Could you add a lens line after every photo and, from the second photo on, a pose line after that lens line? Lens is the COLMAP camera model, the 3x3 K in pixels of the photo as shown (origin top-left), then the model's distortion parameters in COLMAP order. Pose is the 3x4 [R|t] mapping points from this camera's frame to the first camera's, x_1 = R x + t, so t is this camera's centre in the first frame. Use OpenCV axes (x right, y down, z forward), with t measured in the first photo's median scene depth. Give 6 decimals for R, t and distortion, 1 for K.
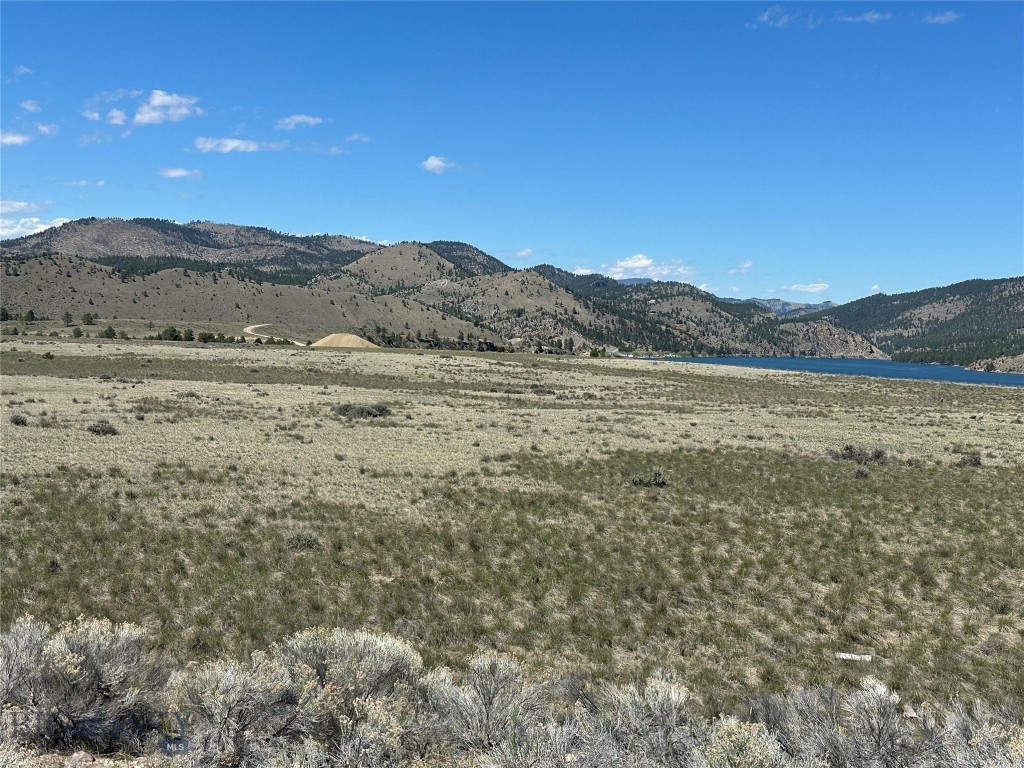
lens RADIAL K [[1535.6, 0, 512.0], [0, 1535.6, 384.0], [0, 0, 1]] dist [0.264097, -0.678418]
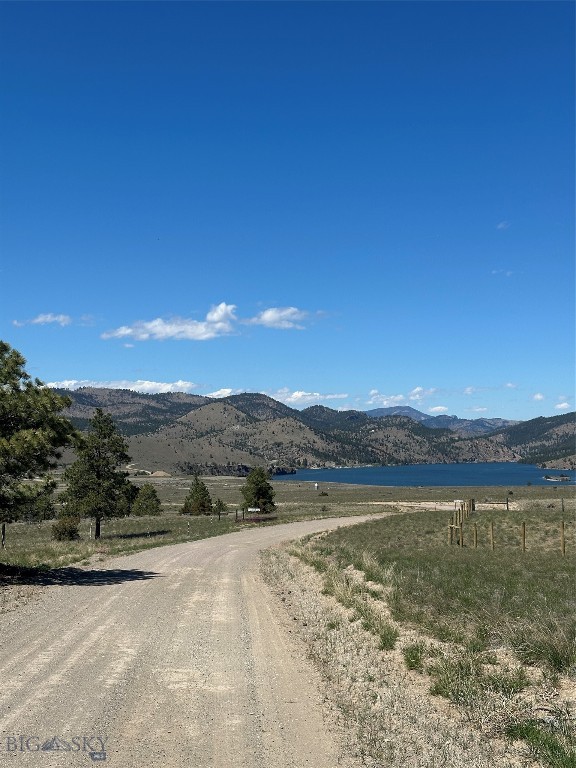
lens RADIAL K [[1075.7, 0, 288.0], [0, 1075.7, 384.0], [0, 0, 1]] dist [0.126160, 0.001107]
pose [[0.999014, -0.043256, -0.010019, 0.019519], [0.042094, 0.994461, -0.096309, 0.001714], [0.014129, 0.095792, 0.995301, -0.132802]]
